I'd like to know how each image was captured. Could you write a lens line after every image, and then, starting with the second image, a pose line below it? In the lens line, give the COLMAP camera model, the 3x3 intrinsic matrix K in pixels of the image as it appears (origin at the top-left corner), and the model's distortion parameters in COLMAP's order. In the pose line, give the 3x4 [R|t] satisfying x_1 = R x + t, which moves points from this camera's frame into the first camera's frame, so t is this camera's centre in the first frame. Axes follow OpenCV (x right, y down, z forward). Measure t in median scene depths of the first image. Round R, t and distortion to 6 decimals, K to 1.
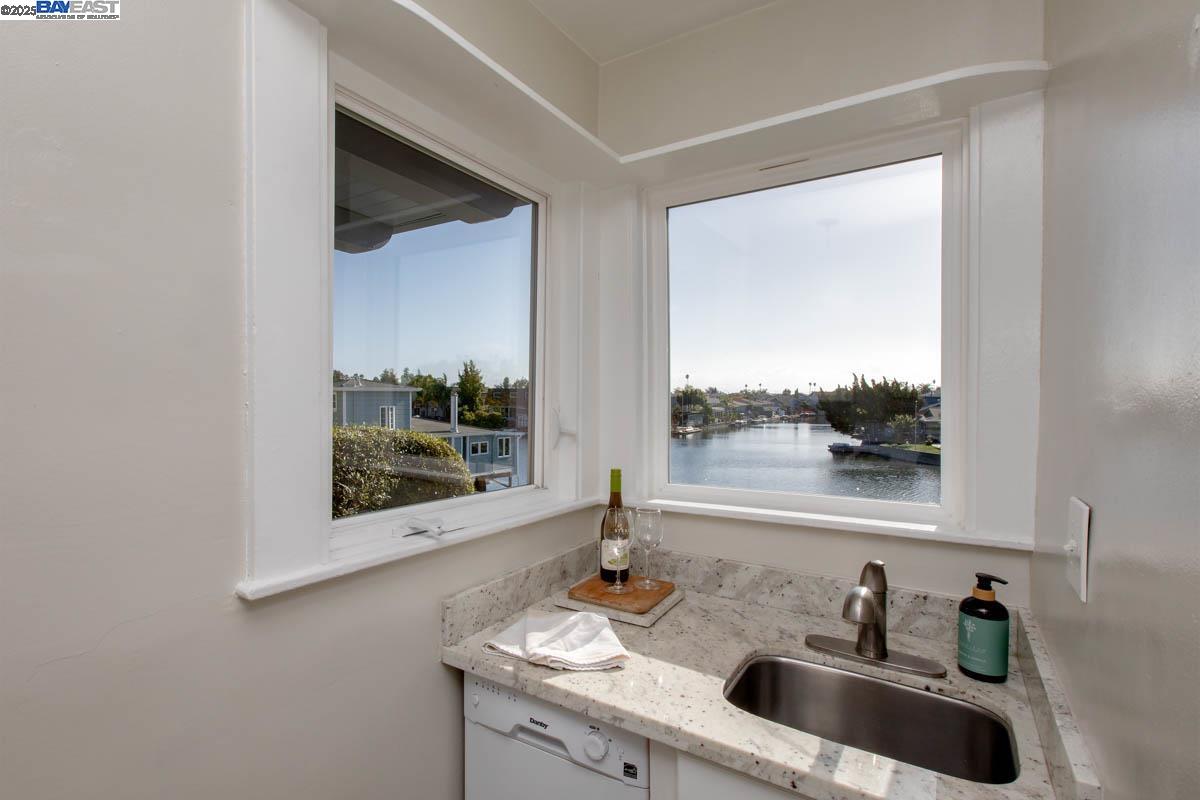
lens RADIAL K [[574.3, 0, 566.6], [0, 574.3, 404.2], [0, 0, 1]] dist [0.001199, 0.000448]
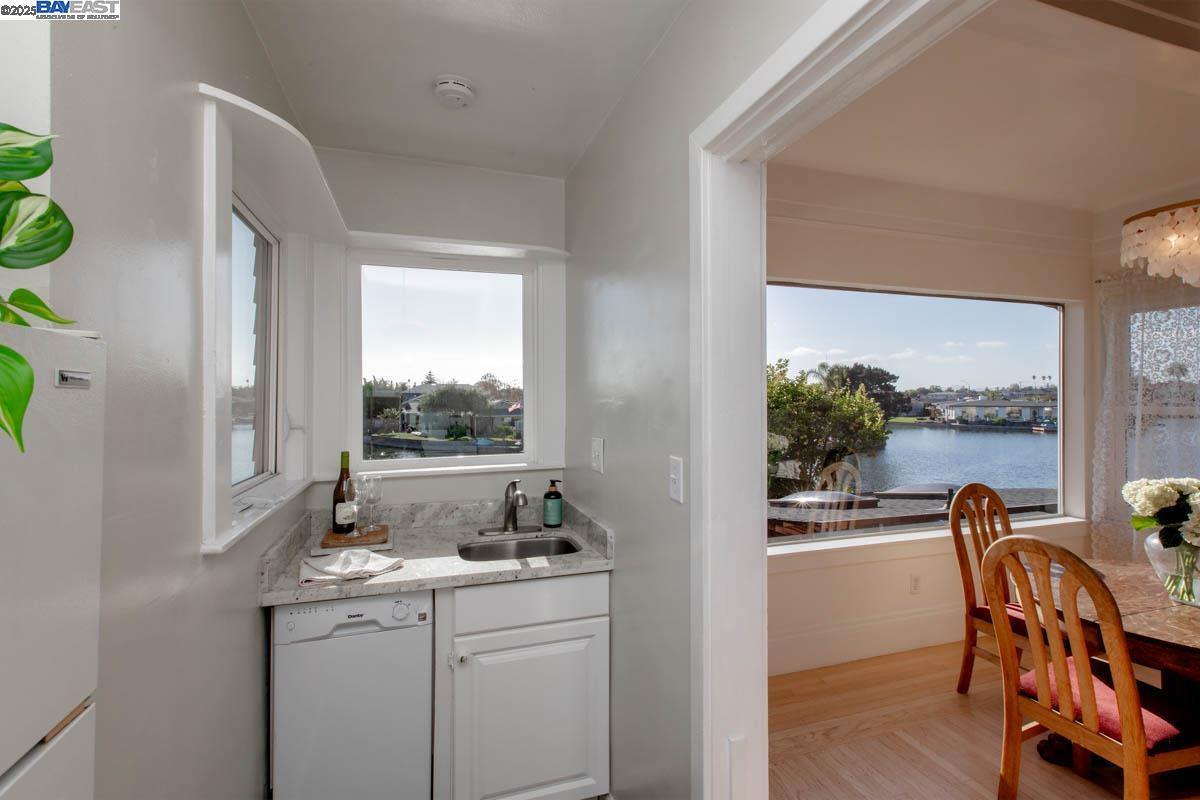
lens RADIAL K [[538.5, 0, 603.3], [0, 538.5, 394.0], [0, 0, 1]] dist [-0.001454, -0.000268]
pose [[0.602723, -0.003217, 0.797944, -0.743671], [0.011484, 0.999923, -0.004644, -0.016326], [-0.797868, 0.011963, 0.602714, -0.366511]]
